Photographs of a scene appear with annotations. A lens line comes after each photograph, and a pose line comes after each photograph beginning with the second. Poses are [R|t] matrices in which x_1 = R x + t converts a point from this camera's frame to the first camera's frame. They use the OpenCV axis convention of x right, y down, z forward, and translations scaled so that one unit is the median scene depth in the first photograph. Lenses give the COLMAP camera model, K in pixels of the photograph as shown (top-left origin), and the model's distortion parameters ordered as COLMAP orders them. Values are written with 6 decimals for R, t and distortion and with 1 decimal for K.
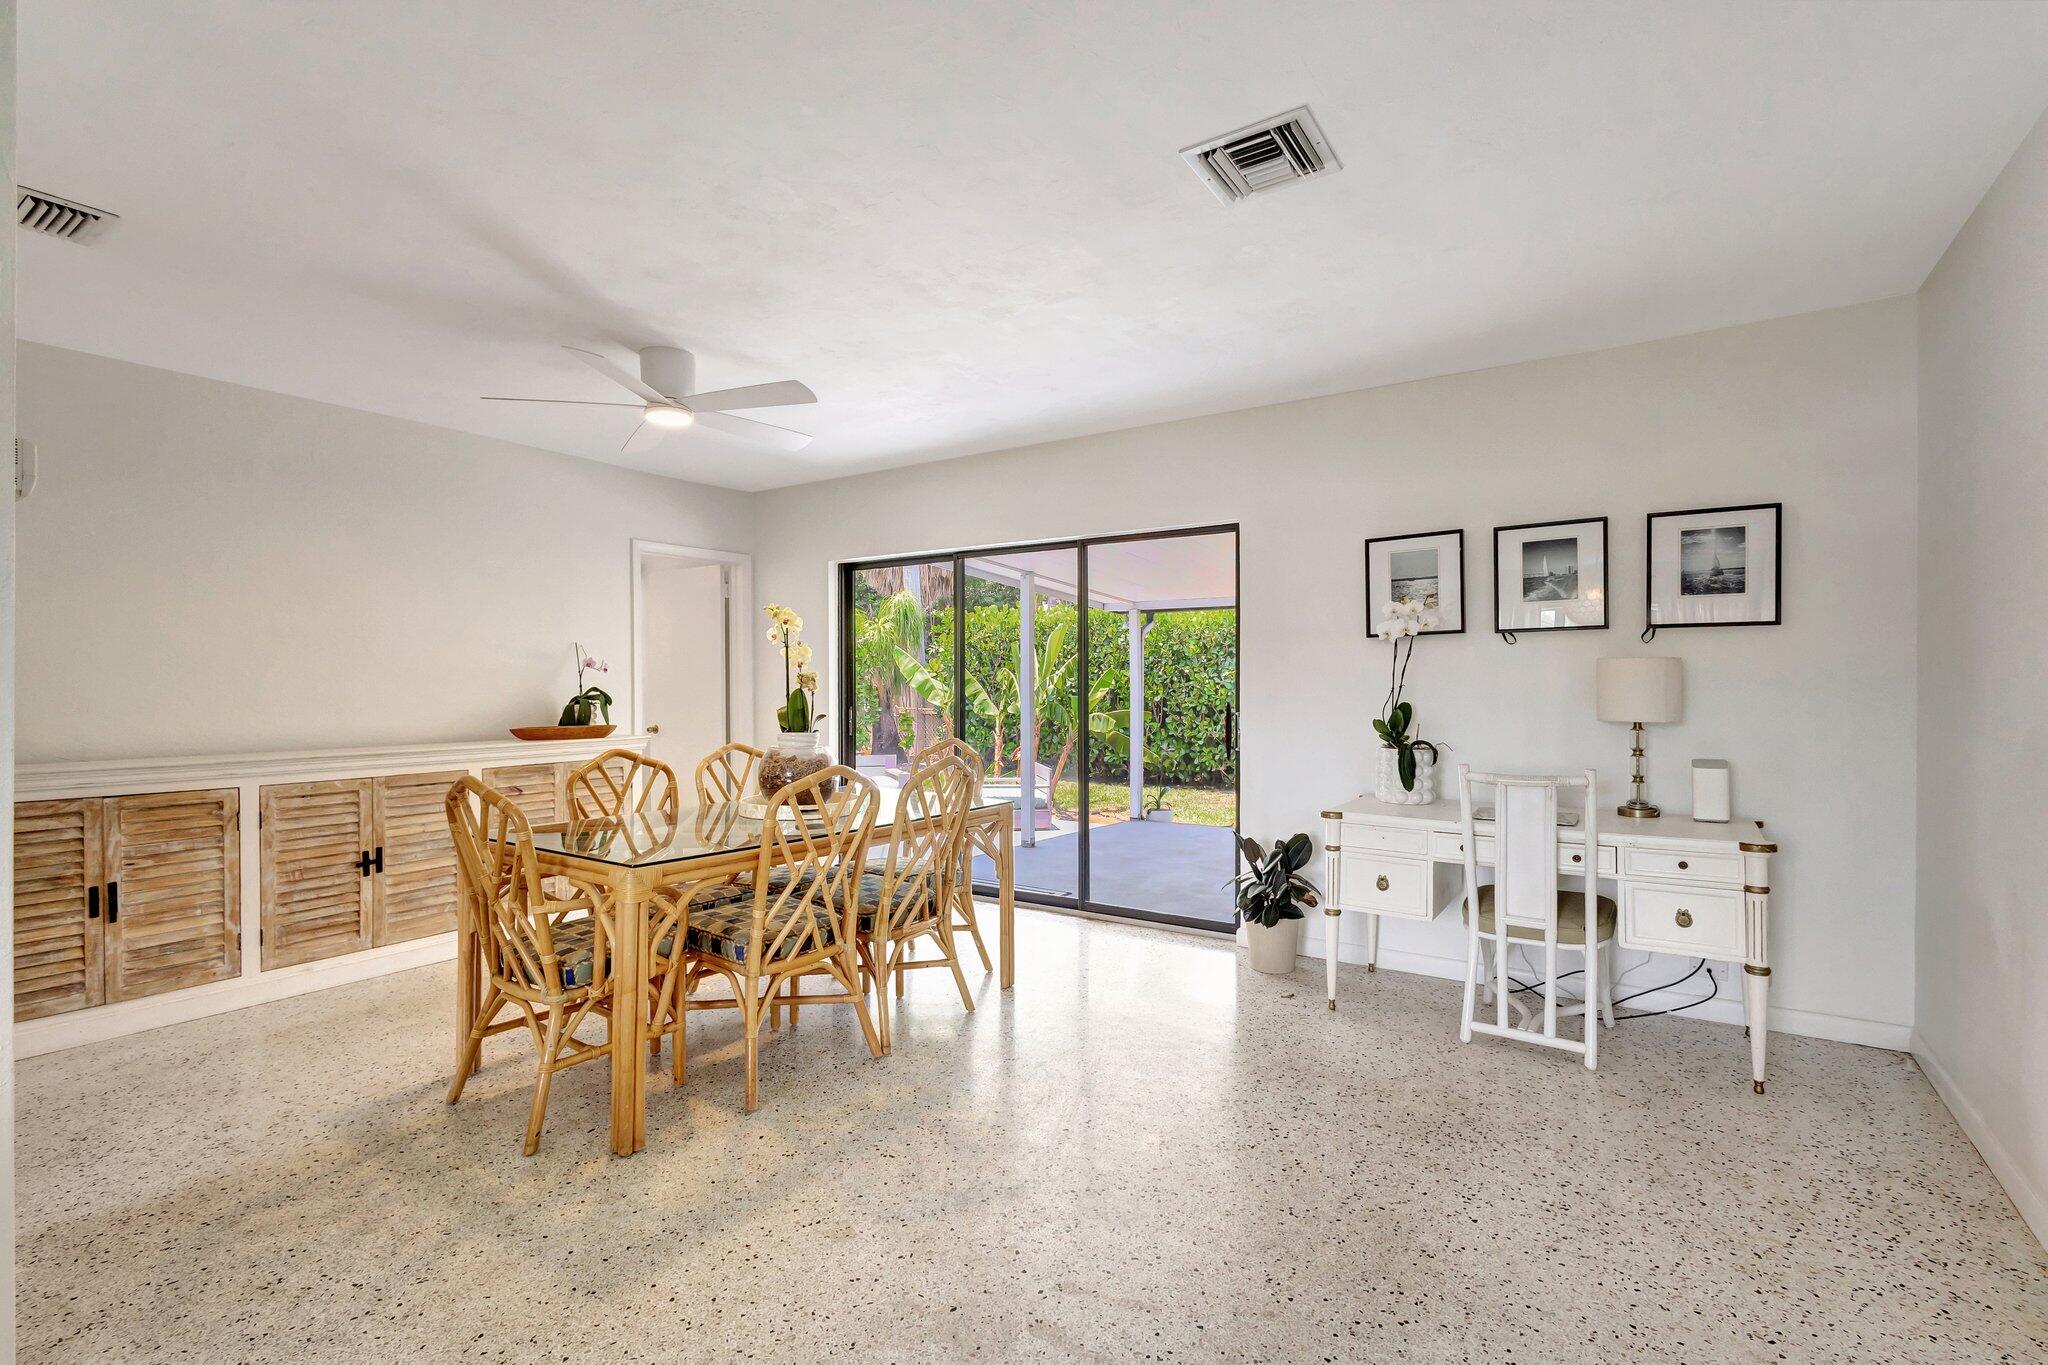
lens RADIAL K [[949.0, 0, 1022.6], [0, 949.0, 684.8], [0, 0, 1]] dist [0.005043, -0.001533]
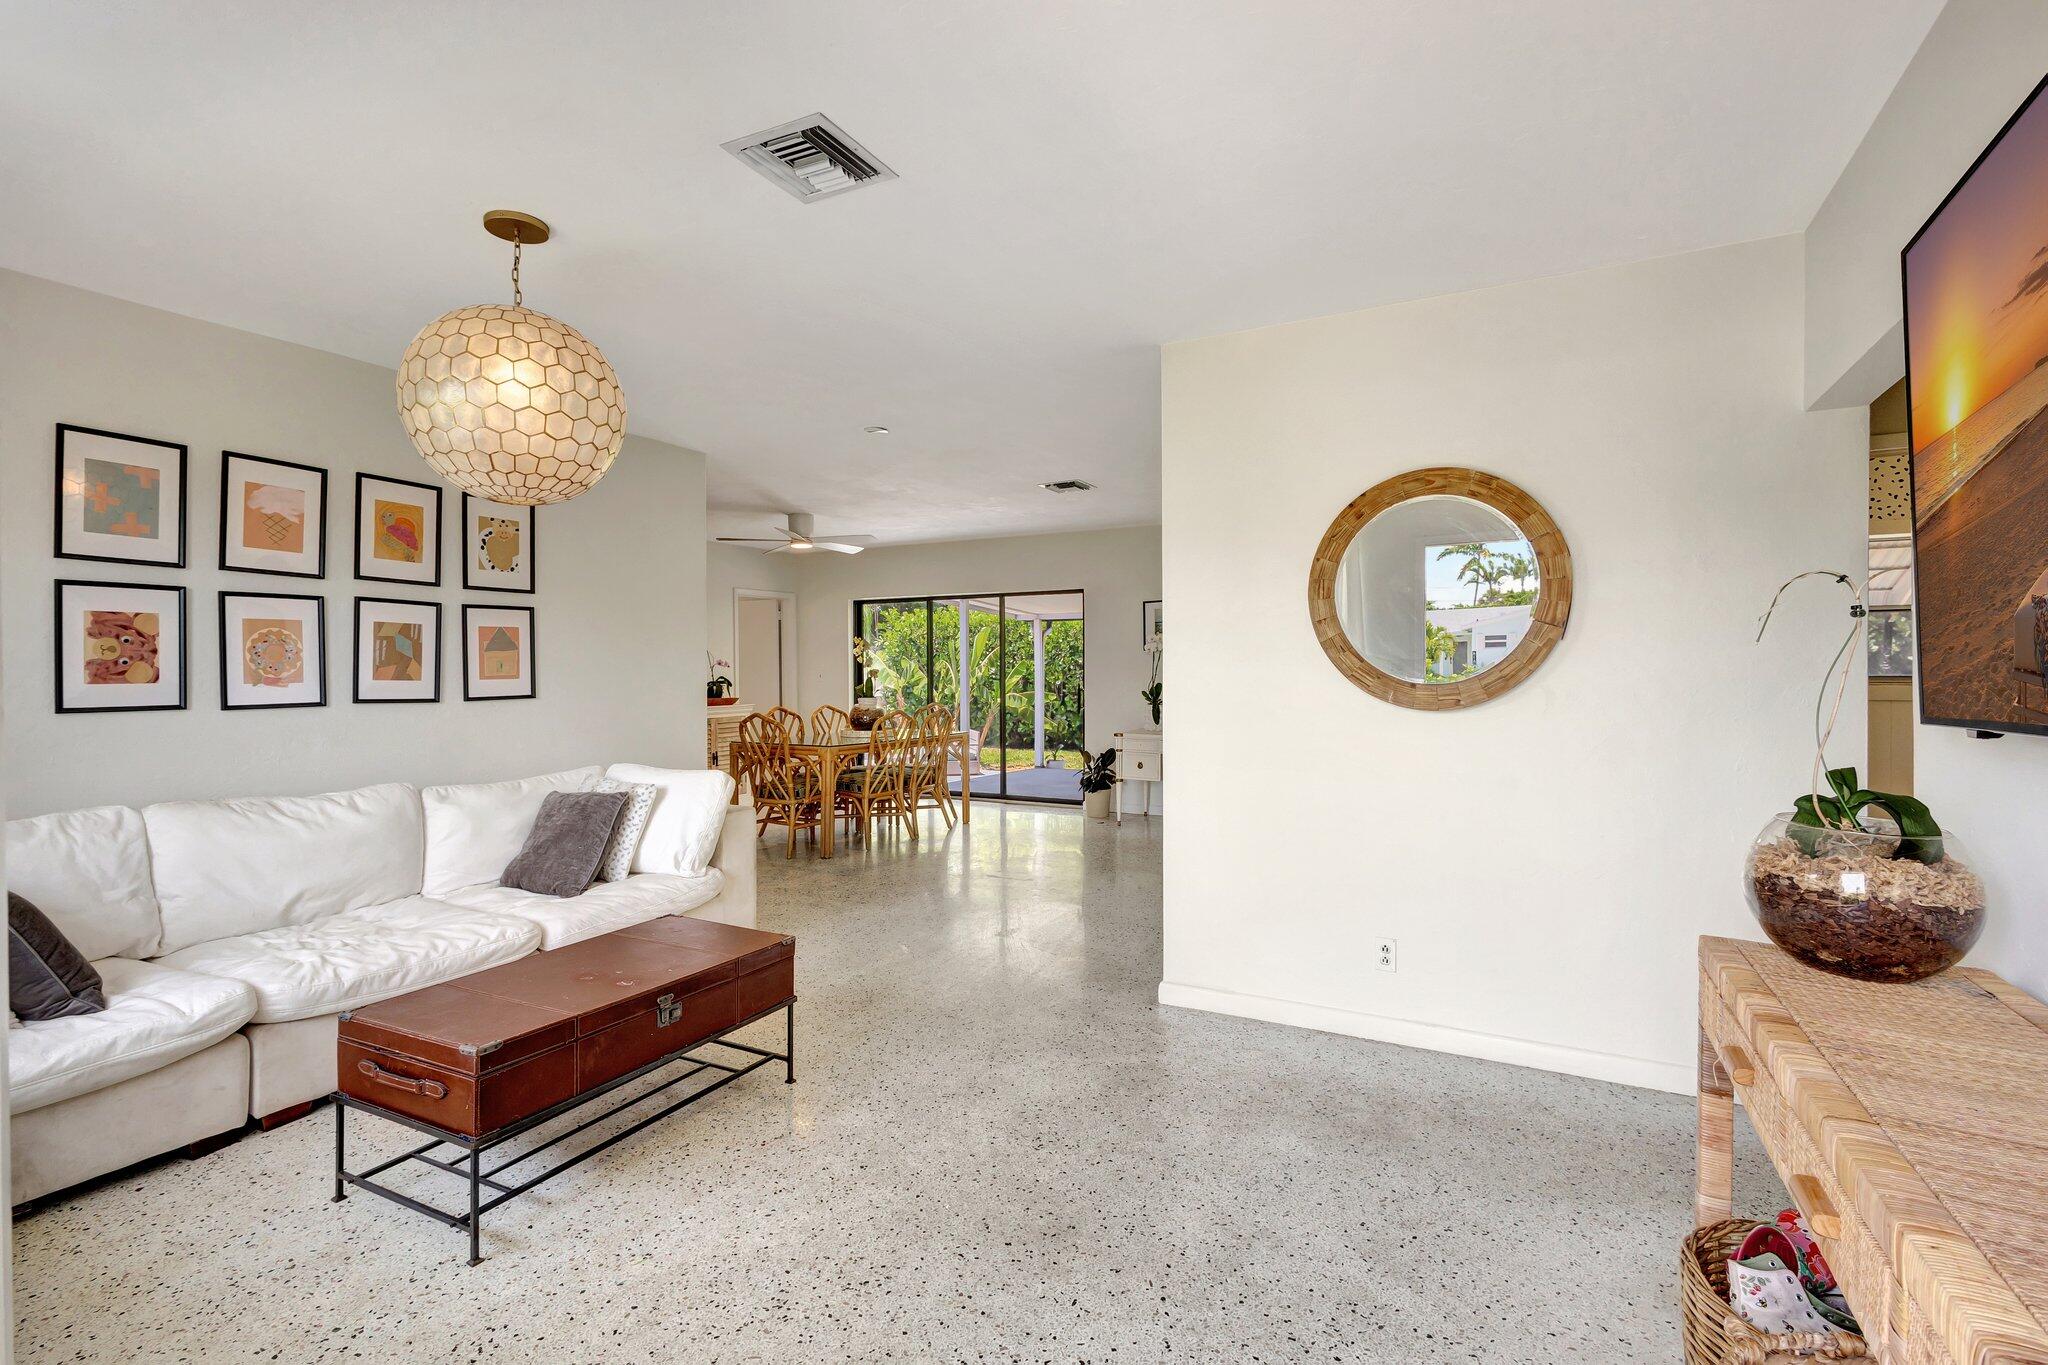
lens RADIAL K [[949.0, 0, 1025.5], [0, 949.0, 679.5], [0, 0, 1]] dist [0.005043, -0.001533]
pose [[0.995921, -0.003600, 0.090162, -0.068922], [0.002722, 0.999948, 0.009862, -0.009382], [-0.090193, -0.009576, 0.995878, -0.993079]]
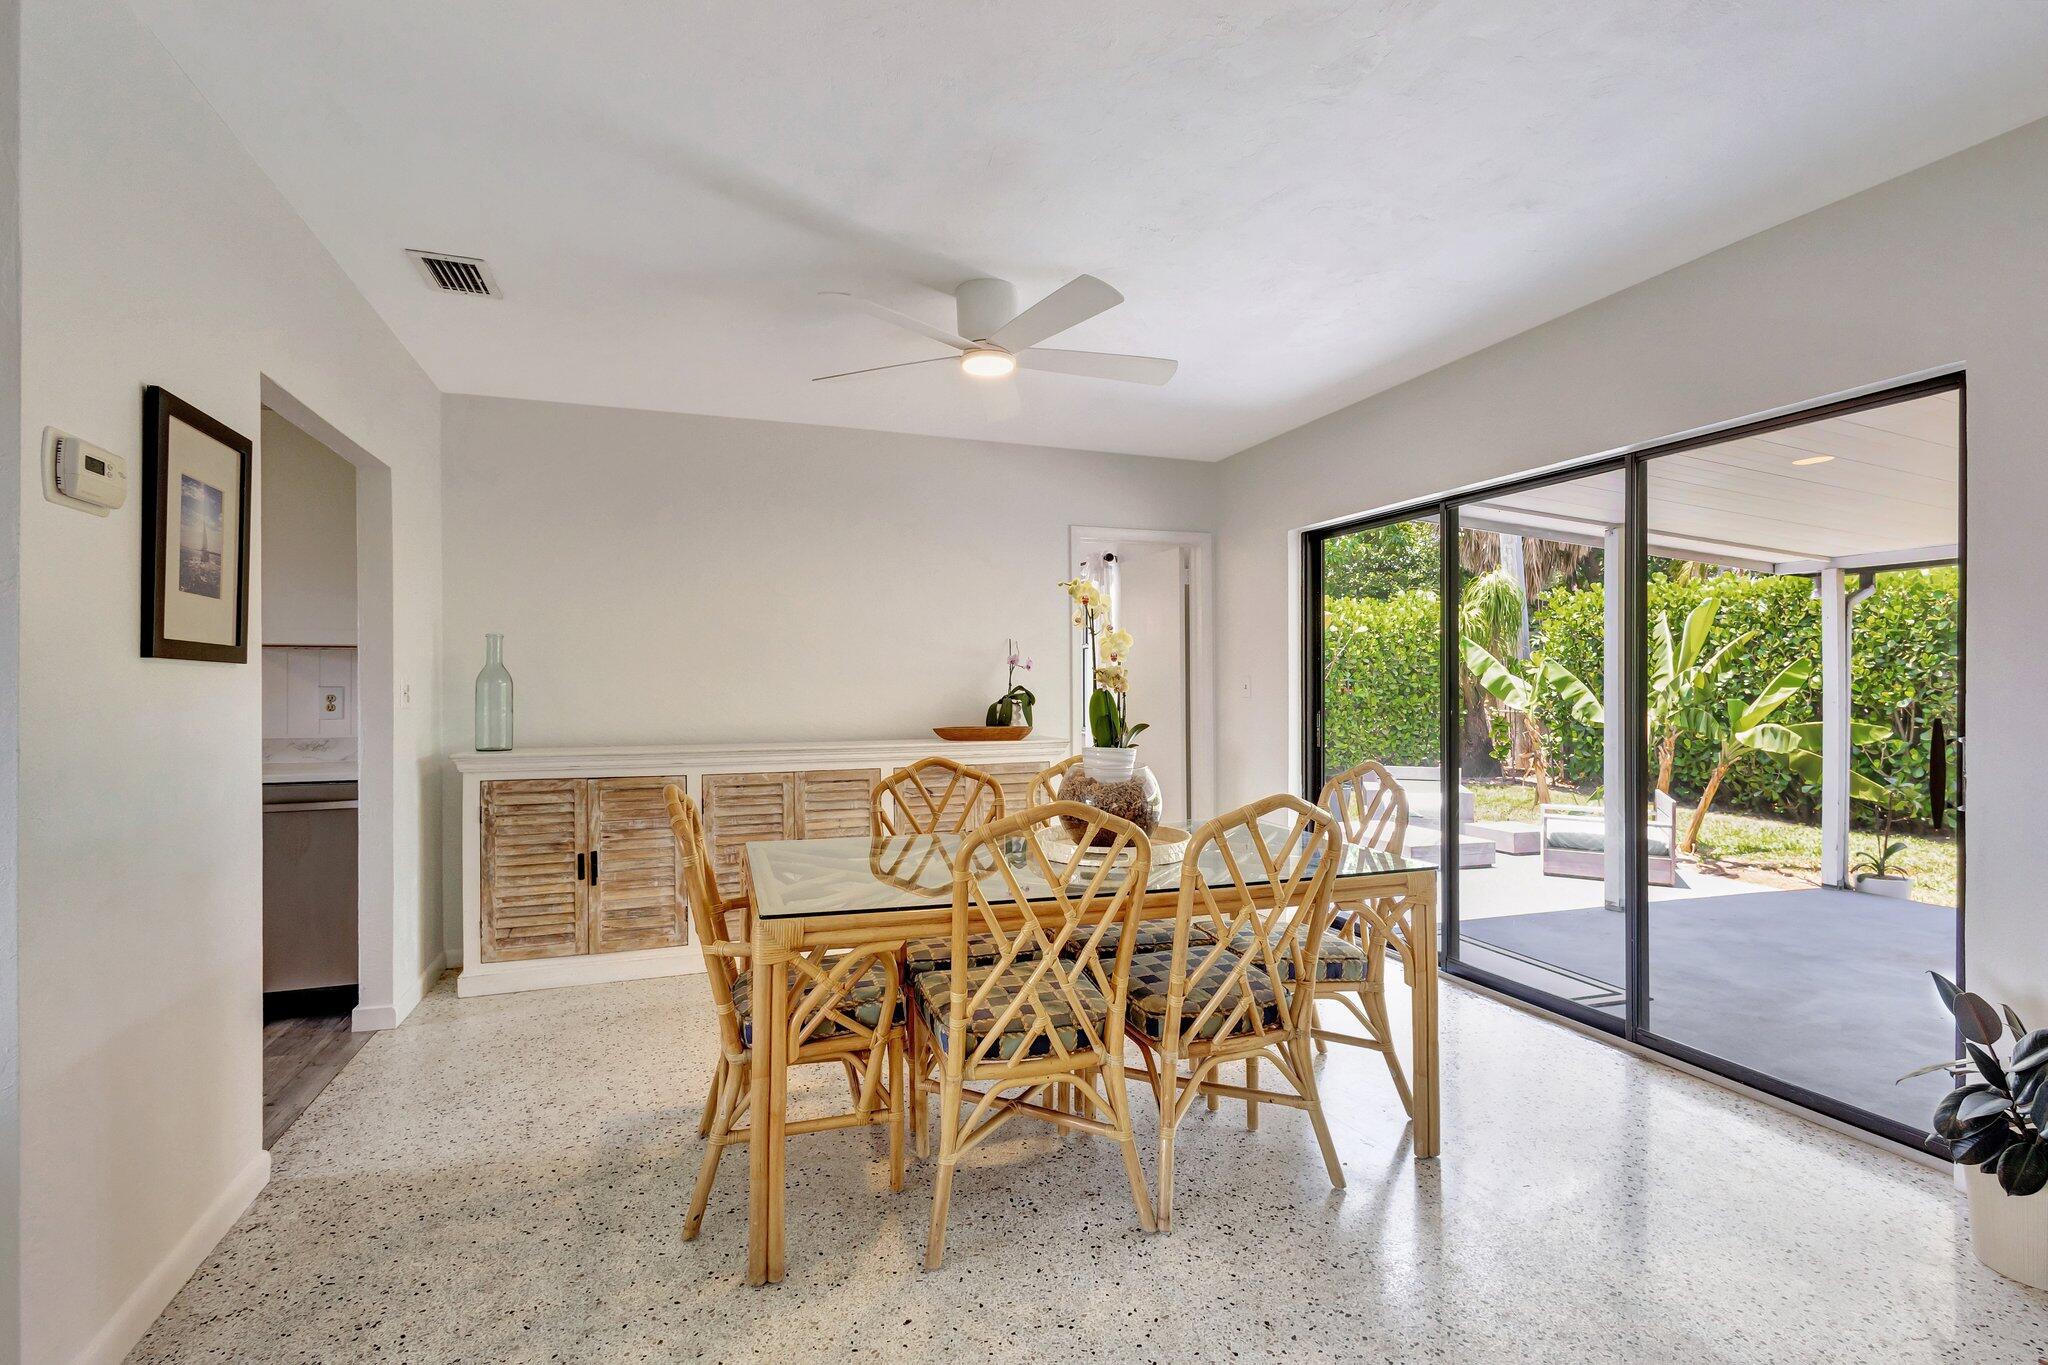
lens RADIAL K [[949.0, 0, 1017.5], [0, 949.0, 686.1], [0, 0, 1]] dist [0.005043, -0.001533]
pose [[0.803618, 0.001497, -0.595144, 0.136036], [0.000195, 0.999996, 0.002780, 0.000353], [0.595146, -0.002350, 0.803614, 0.309835]]
